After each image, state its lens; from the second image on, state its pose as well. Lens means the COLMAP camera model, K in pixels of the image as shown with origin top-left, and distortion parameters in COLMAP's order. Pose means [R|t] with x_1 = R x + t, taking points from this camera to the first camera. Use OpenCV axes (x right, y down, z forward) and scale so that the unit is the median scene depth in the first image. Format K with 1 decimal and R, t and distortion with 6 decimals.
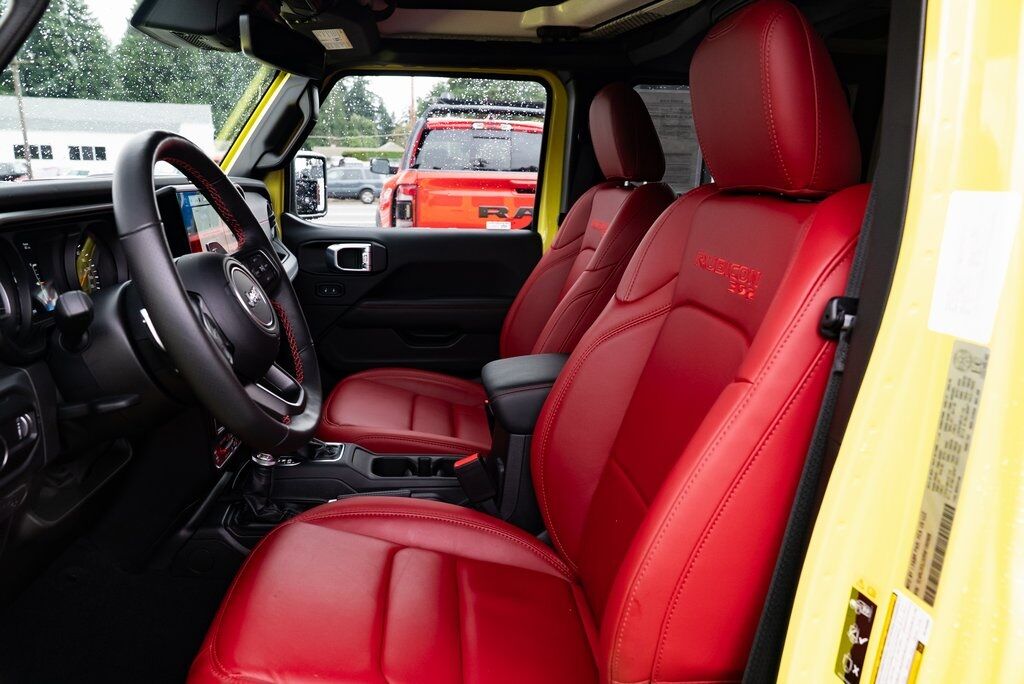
lens RADIAL K [[697.6, 0, 512.0], [0, 697.6, 342.0], [0, 0, 1]] dist [-0.031314, 0.025010]
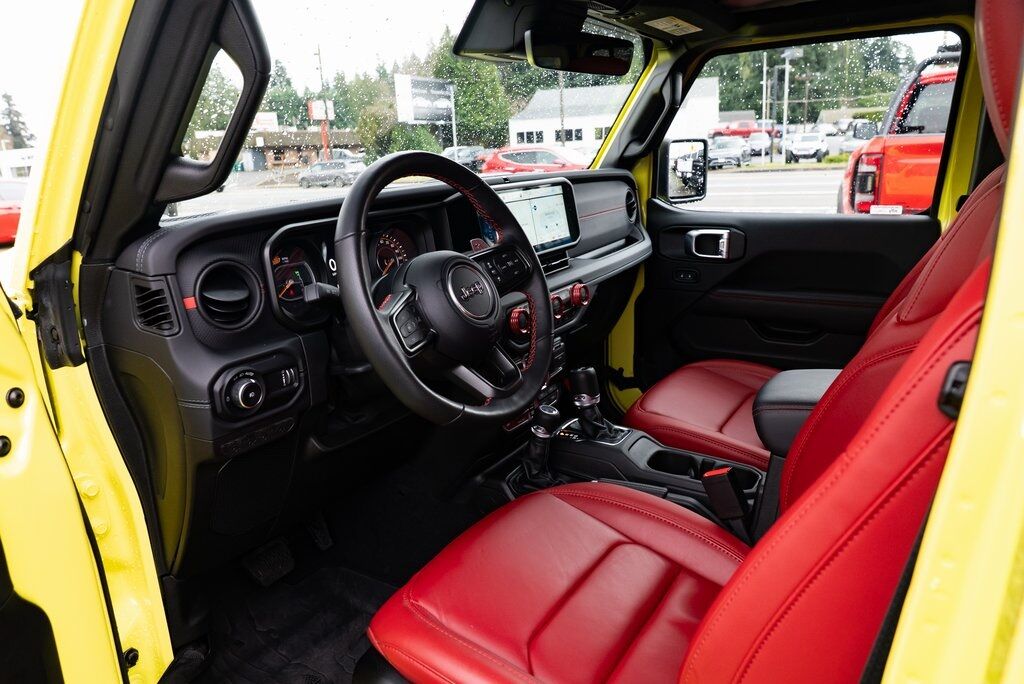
lens RADIAL K [[697.6, 0, 512.0], [0, 697.6, 342.0], [0, 0, 1]] dist [-0.031314, 0.025010]
pose [[0.783912, 0.111888, -0.610707, 0.166719], [-0.086517, 0.993717, 0.071004, -0.029304], [0.614814, -0.002824, 0.788667, 0.056459]]
